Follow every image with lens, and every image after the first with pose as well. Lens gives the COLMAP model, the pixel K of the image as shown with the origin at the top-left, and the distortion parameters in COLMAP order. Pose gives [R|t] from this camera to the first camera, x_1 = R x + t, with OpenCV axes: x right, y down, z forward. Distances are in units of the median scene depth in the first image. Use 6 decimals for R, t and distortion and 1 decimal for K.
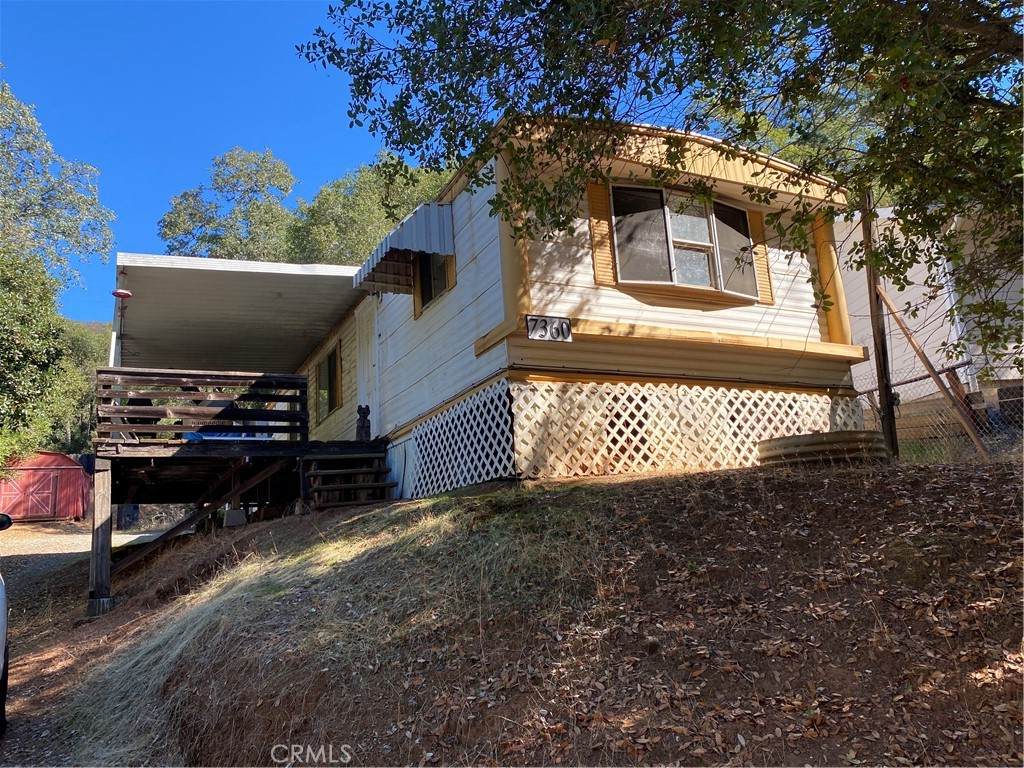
lens RADIAL K [[777.6, 0, 512.4], [0, 777.6, 380.4], [0, 0, 1]] dist [0.052078, -0.060808]
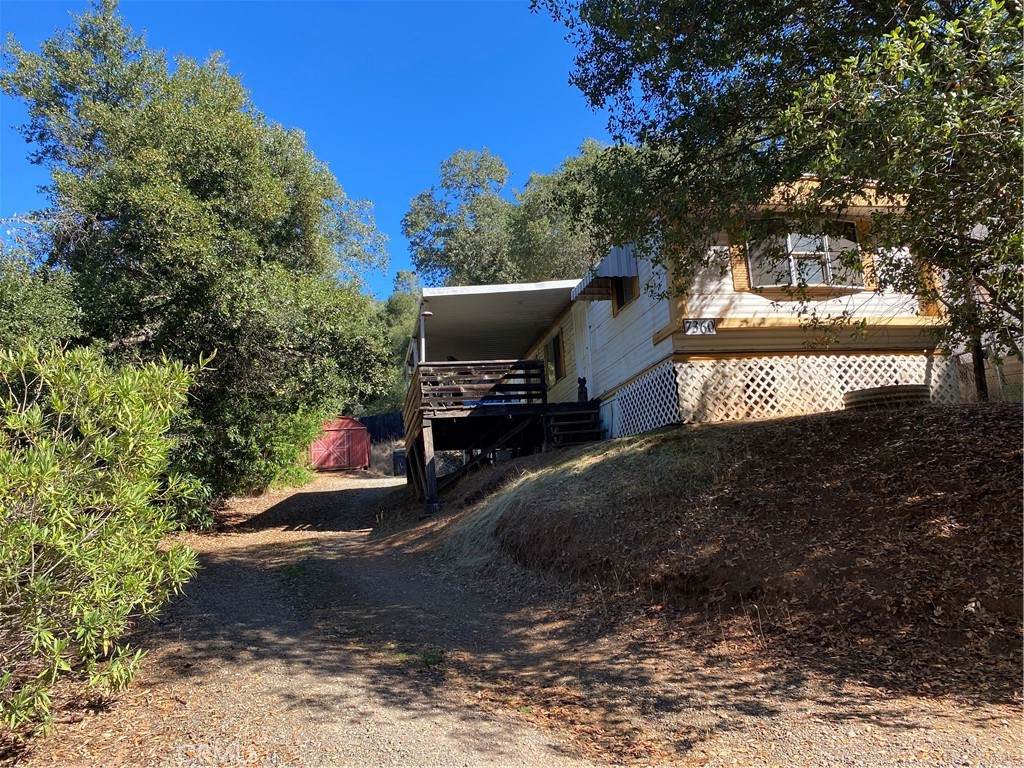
lens RADIAL K [[777.6, 0, 506.5], [0, 777.6, 391.8], [0, 0, 1]] dist [0.052078, -0.060808]
pose [[0.960600, -0.042761, -0.274626, 0.089091], [0.063166, 0.995826, 0.065887, -0.057584], [0.270663, -0.080638, 0.959291, -0.543316]]
